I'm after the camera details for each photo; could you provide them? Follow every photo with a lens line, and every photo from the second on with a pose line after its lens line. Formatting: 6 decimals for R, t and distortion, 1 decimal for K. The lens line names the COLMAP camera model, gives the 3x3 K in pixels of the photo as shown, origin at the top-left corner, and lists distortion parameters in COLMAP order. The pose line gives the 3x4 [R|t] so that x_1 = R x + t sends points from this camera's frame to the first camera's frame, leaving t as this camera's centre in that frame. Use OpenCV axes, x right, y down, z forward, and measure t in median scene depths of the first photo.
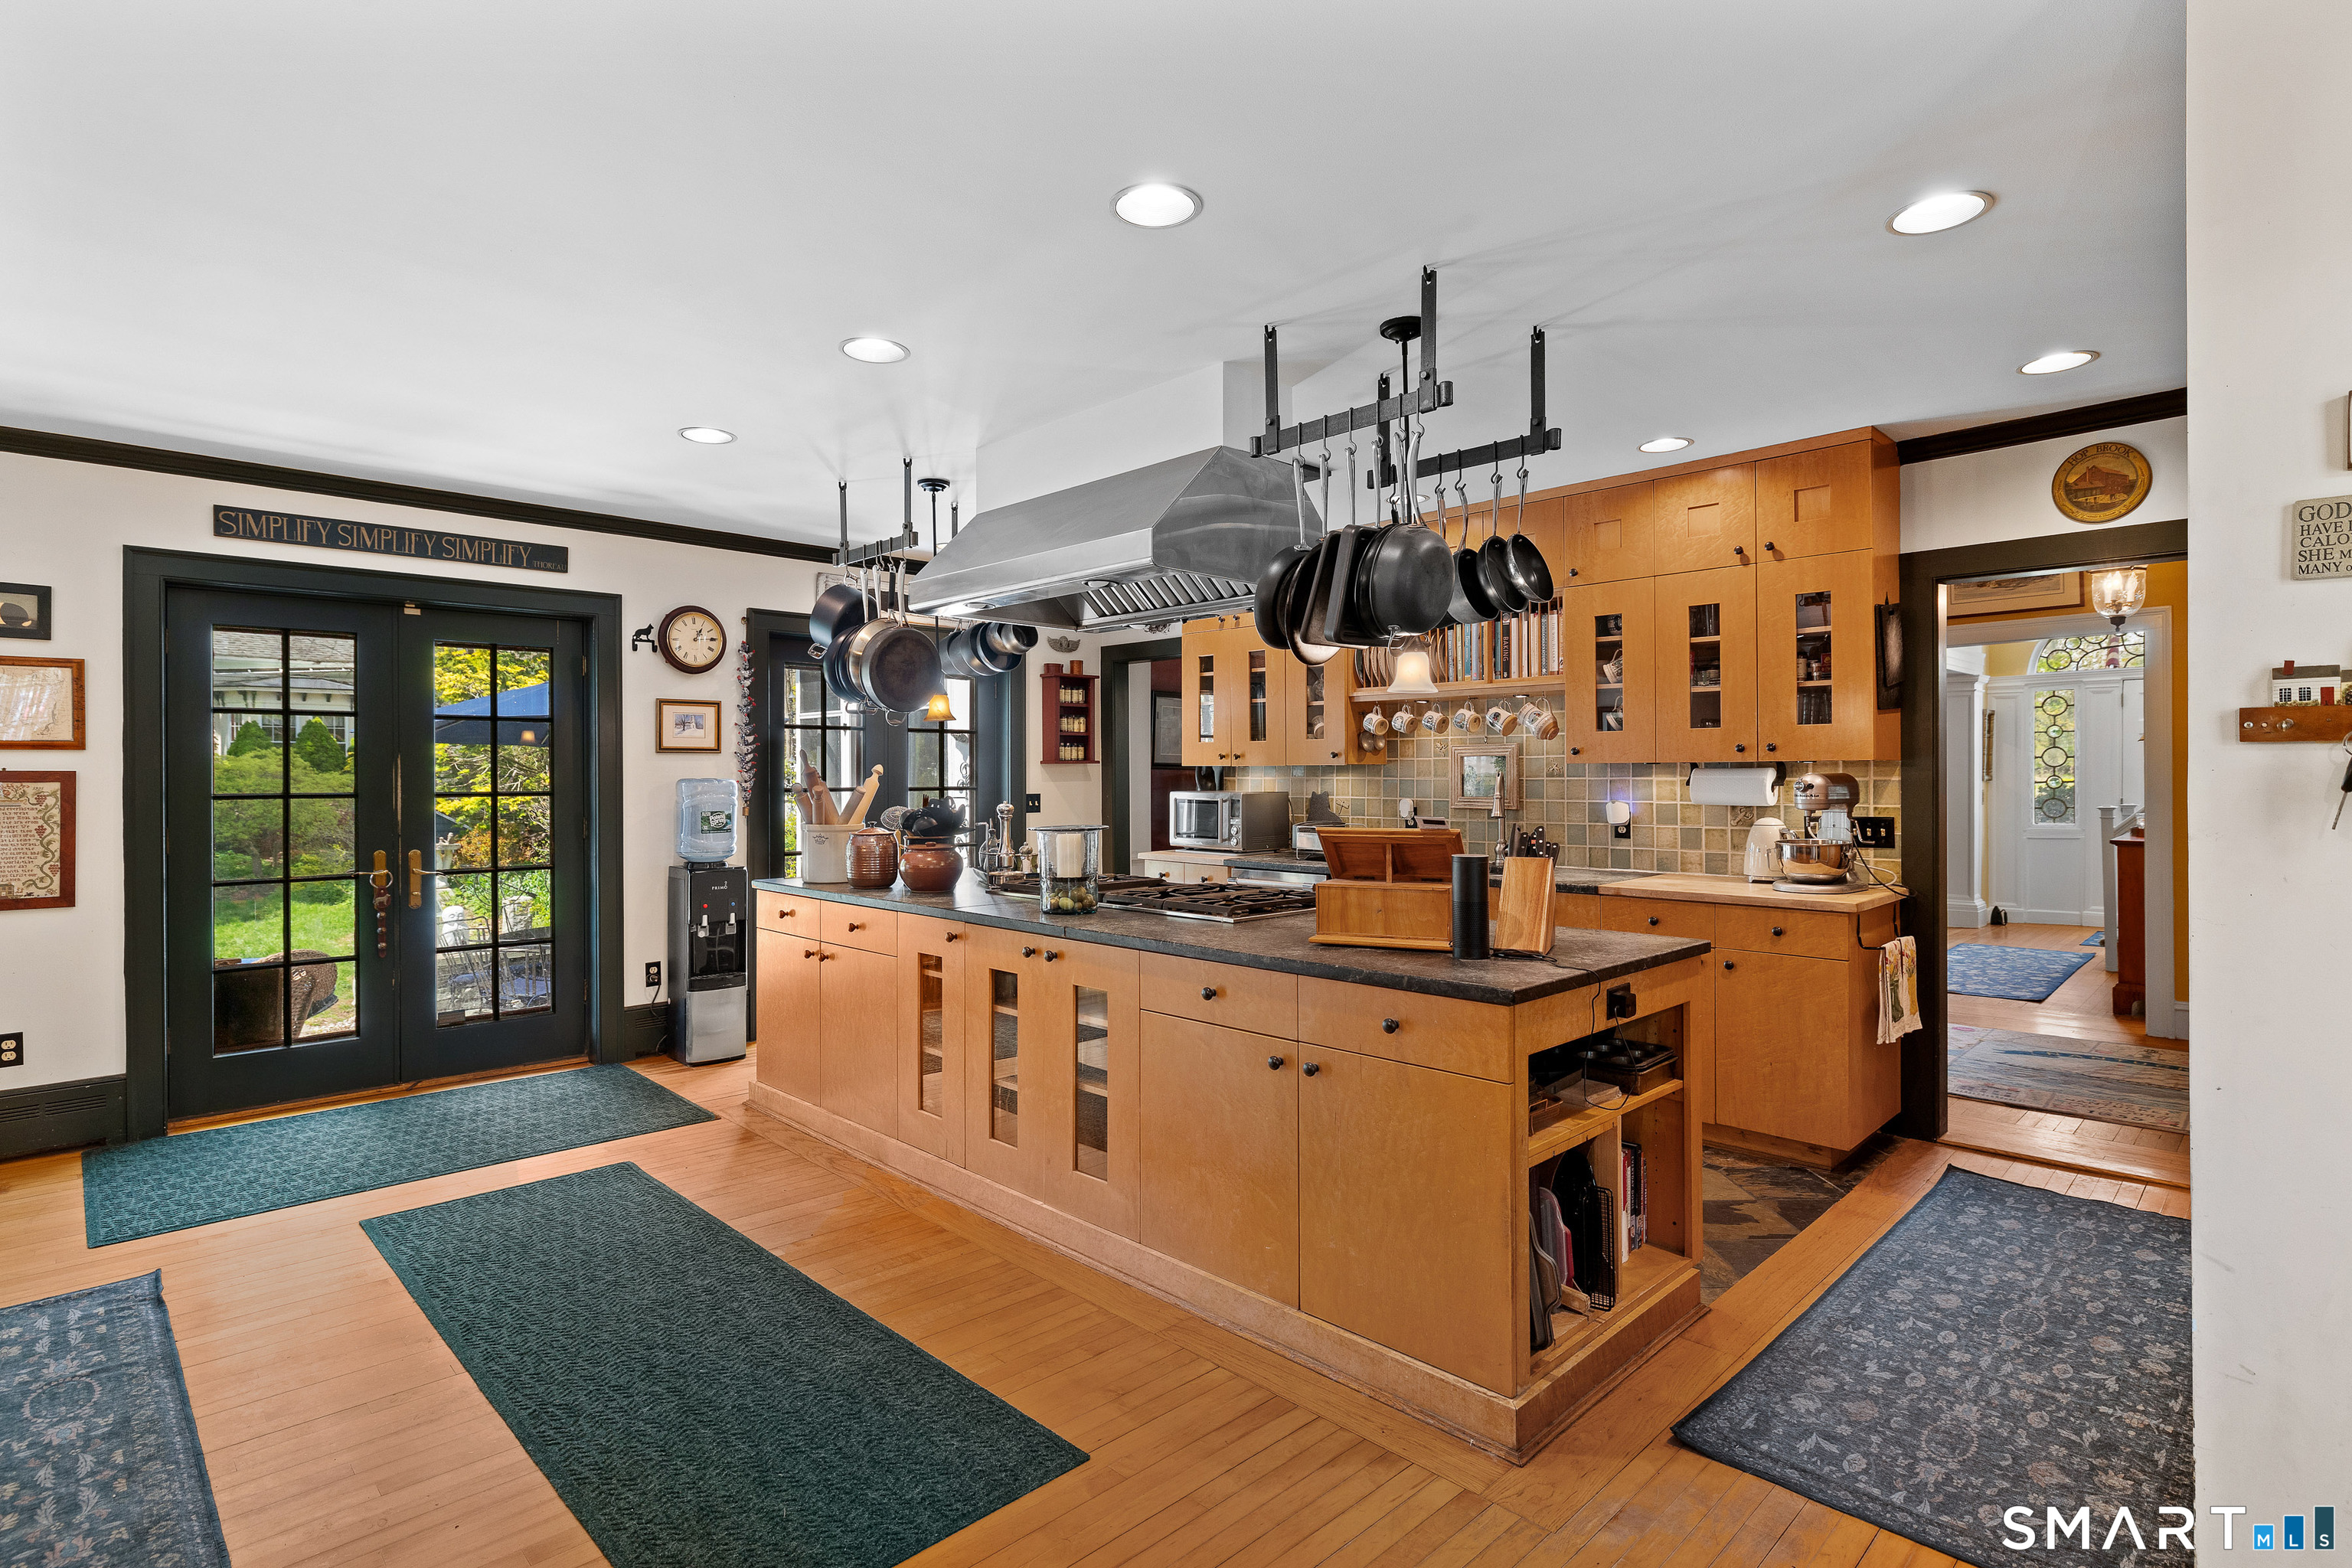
lens RADIAL K [[1142.6, 0, 1180.7], [0, 1142.6, 776.0], [0, 0, 1]] dist [-0.000176, 0.000044]
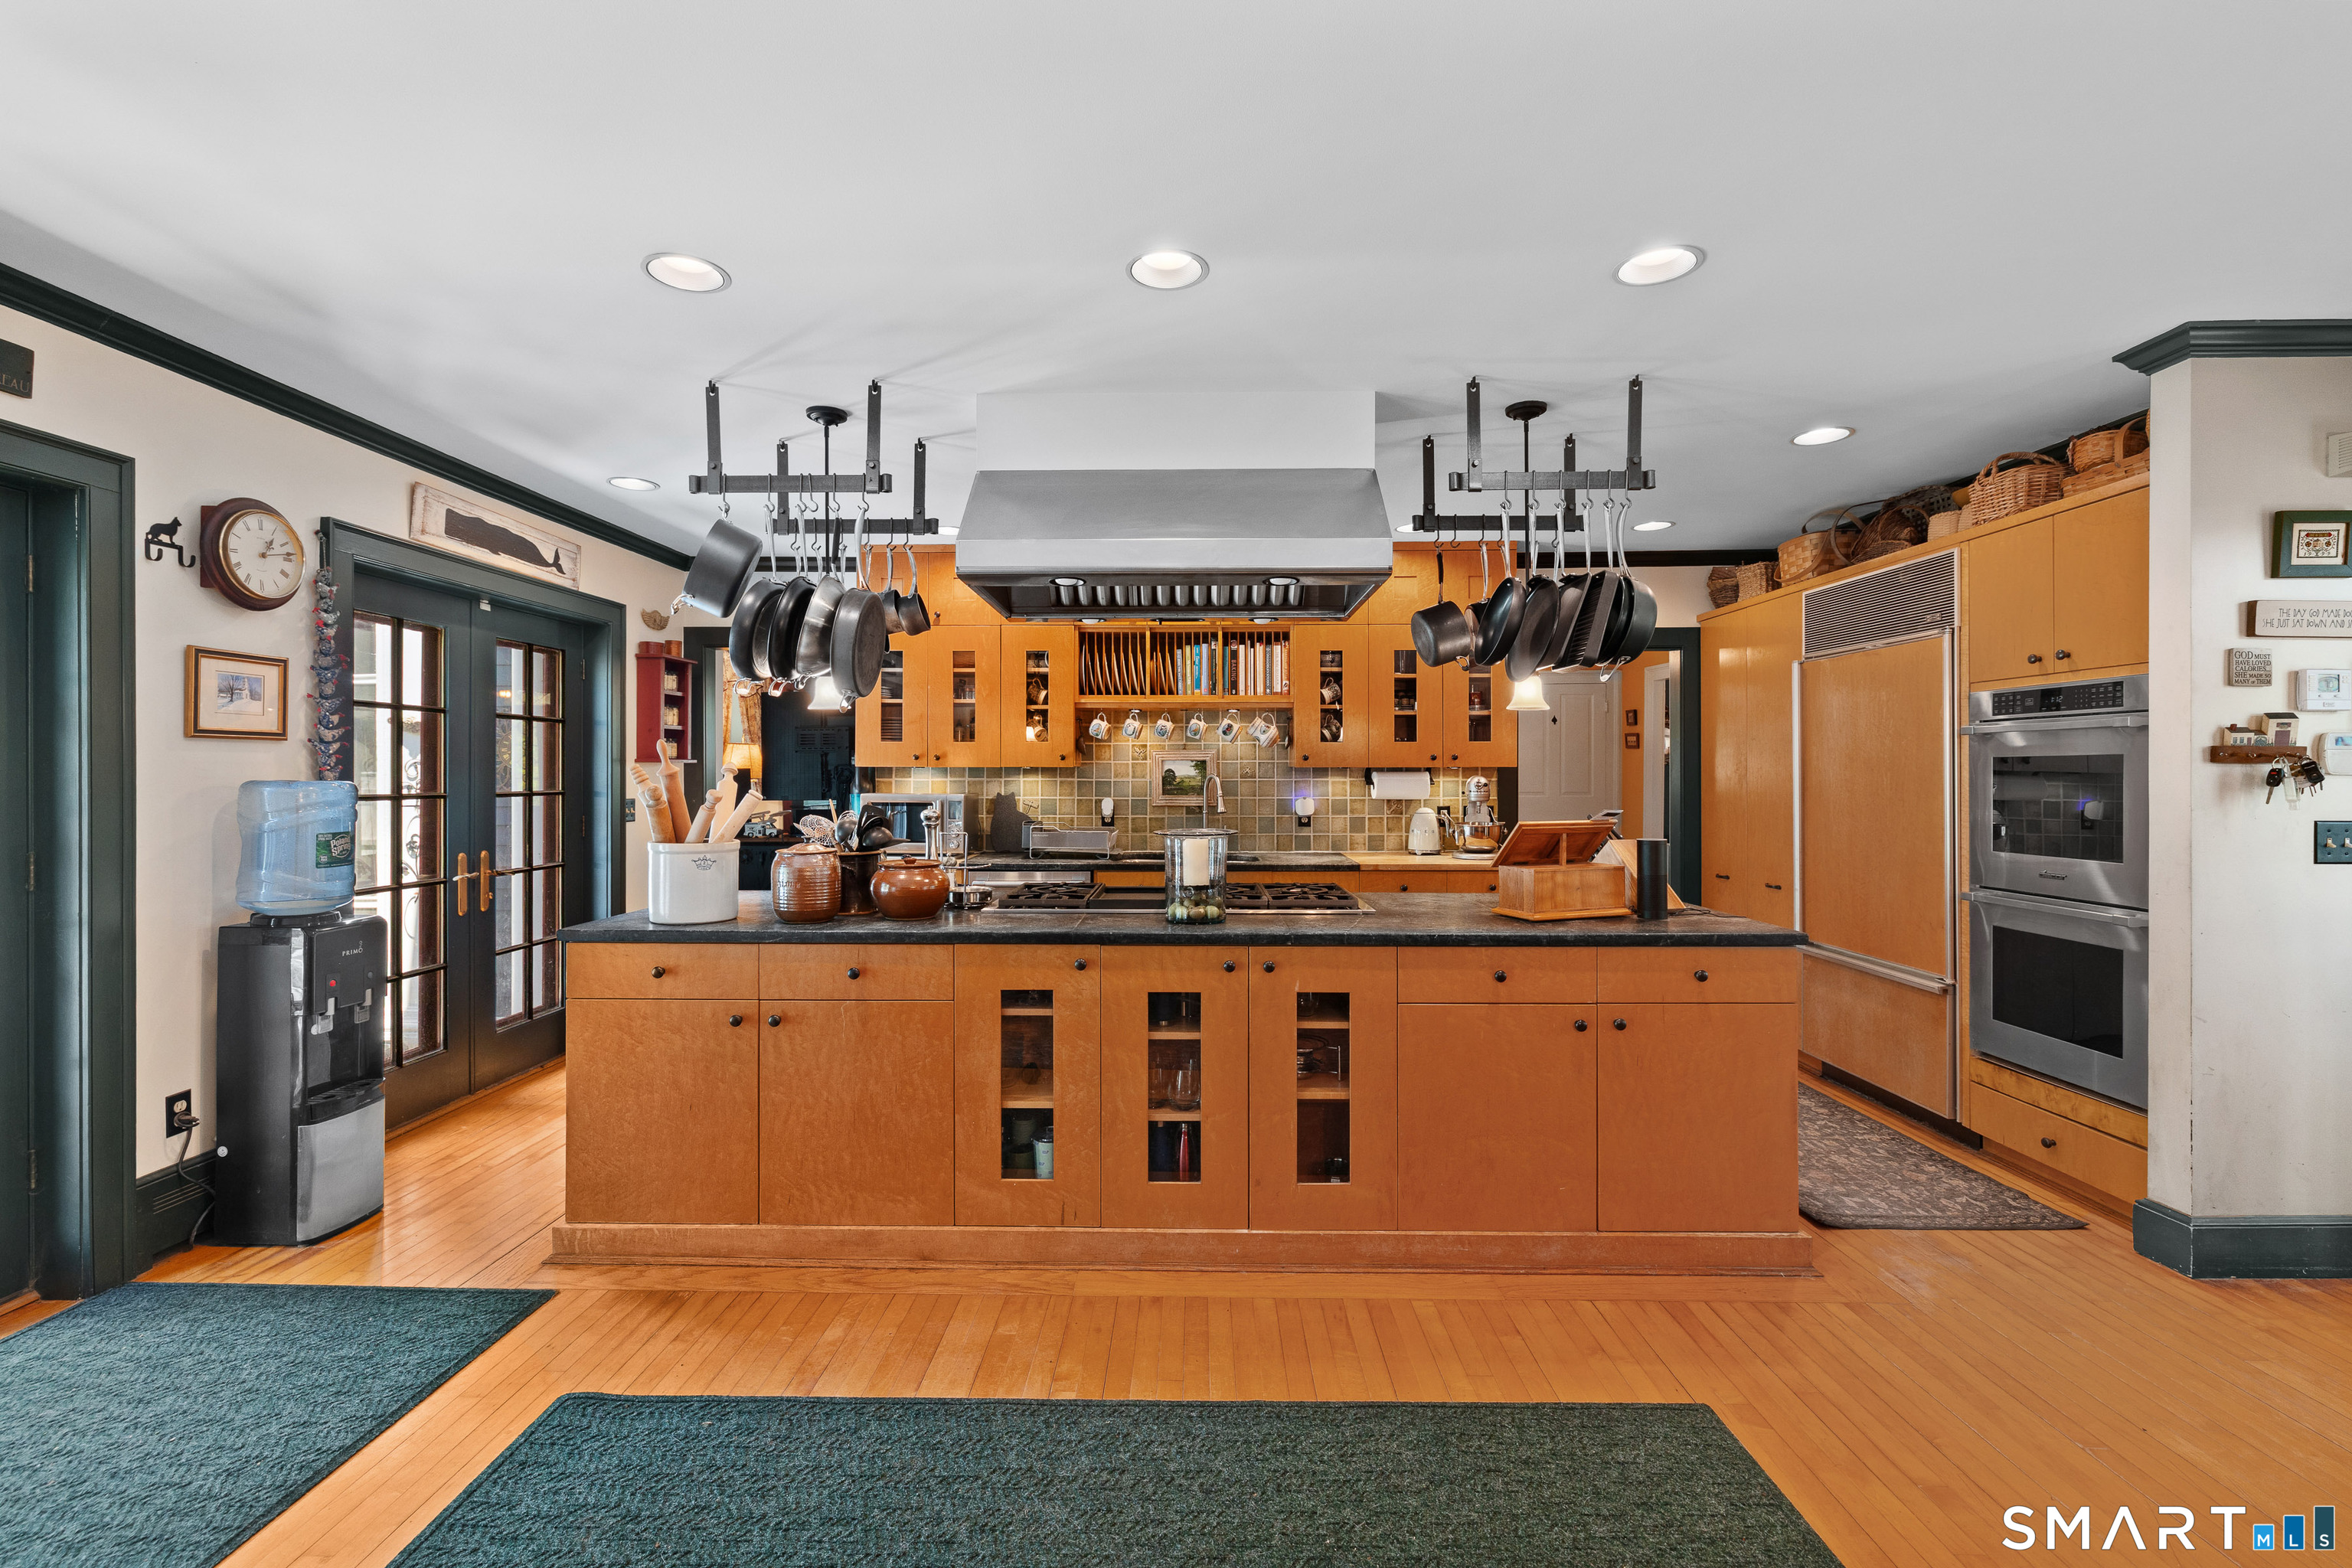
lens RADIAL K [[1006.3, 0, 1171.8], [0, 1006.3, 778.4], [0, 0, 1]] dist [0.000529, -0.000111]
pose [[0.719470, -0.000113, 0.694523, -0.537528], [-0.001186, 0.999998, 0.001392, -0.000473], [-0.694522, -0.001825, 0.719469, 0.321687]]
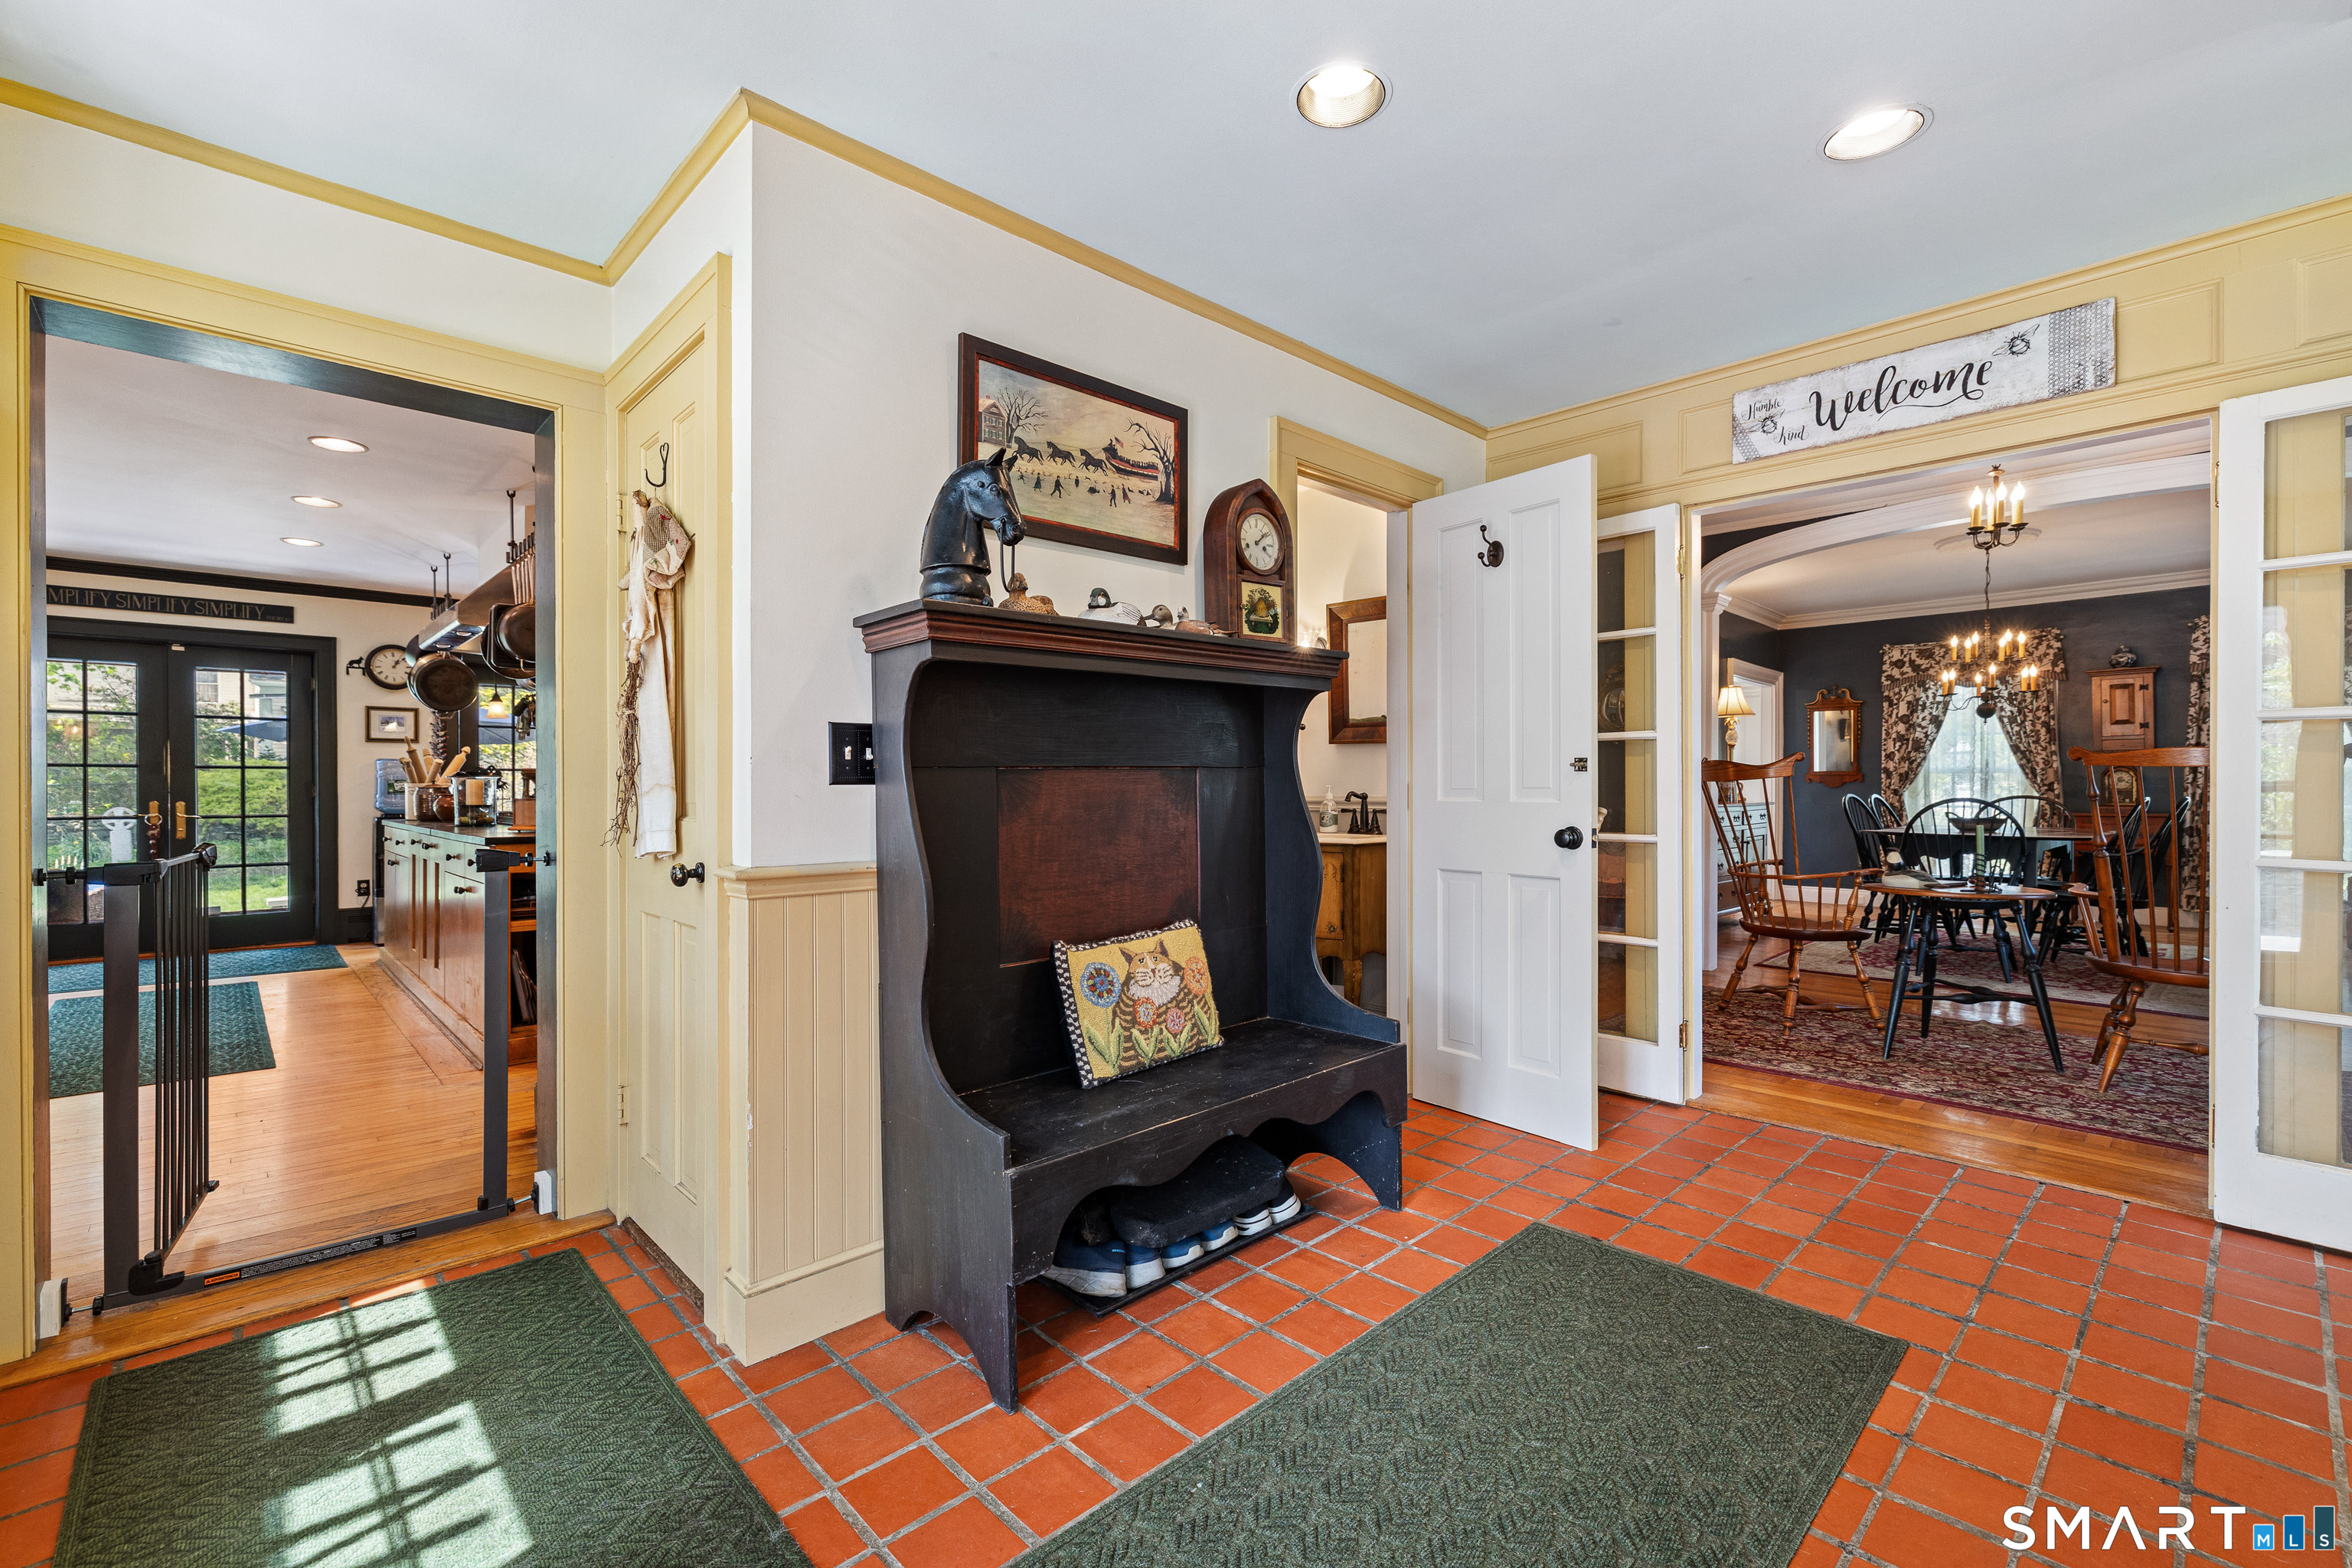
lens RADIAL K [[1006.3, 0, 1177.9], [0, 1006.3, 790.1], [0, 0, 1]] dist [0.000529, -0.000111]
pose [[0.999750, 0.002287, -0.022249, 0.762778], [-0.002328, 0.999996, -0.001798, 0.051514], [0.022245, 0.001849, 0.999751, -0.362757]]
